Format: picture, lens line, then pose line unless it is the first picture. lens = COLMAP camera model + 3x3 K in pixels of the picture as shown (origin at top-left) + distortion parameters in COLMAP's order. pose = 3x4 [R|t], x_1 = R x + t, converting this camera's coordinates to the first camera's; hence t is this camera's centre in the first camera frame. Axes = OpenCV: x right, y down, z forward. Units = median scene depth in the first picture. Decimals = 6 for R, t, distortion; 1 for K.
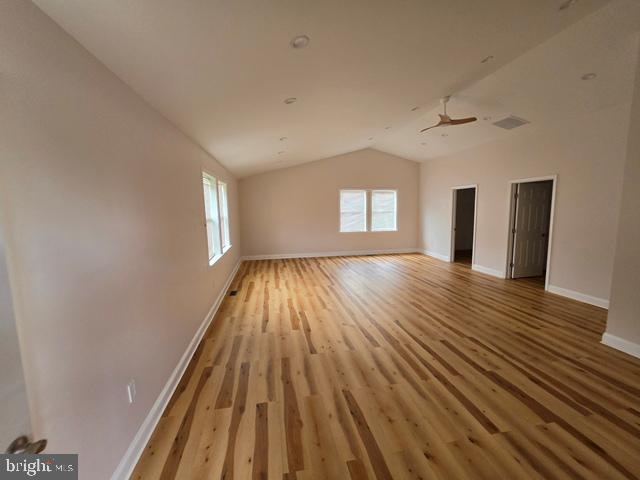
lens RADIAL K [[258.3, 0, 317.5], [0, 258.3, 238.9], [0, 0, 1]] dist [-0.001883, -0.000111]
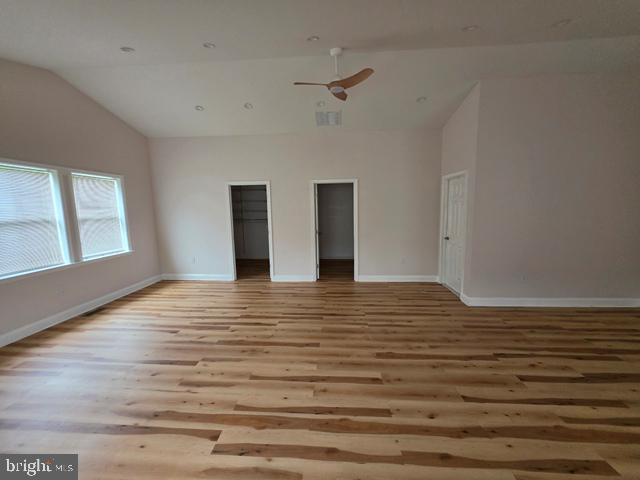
lens RADIAL K [[258.3, 0, 317.0], [0, 258.3, 238.3], [0, 0, 1]] dist [-0.001883, -0.000111]
pose [[0.251910, -0.104473, 0.962095, -0.259956], [0.127198, 0.989105, 0.074101, -0.106432], [-0.959355, 0.103710, 0.262455, 0.992053]]
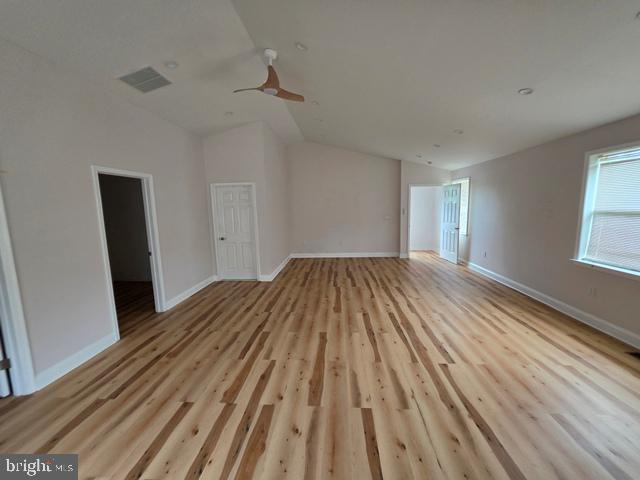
lens RADIAL K [[258.3, 0, 318.2], [0, 258.3, 238.9], [0, 0, 1]] dist [-0.001883, -0.000111]
pose [[-0.966231, 0.007755, 0.257560, 0.208242], [0.071192, 0.968675, 0.237908, -0.229272], [-0.247647, 0.248210, -0.936516, 1.882876]]
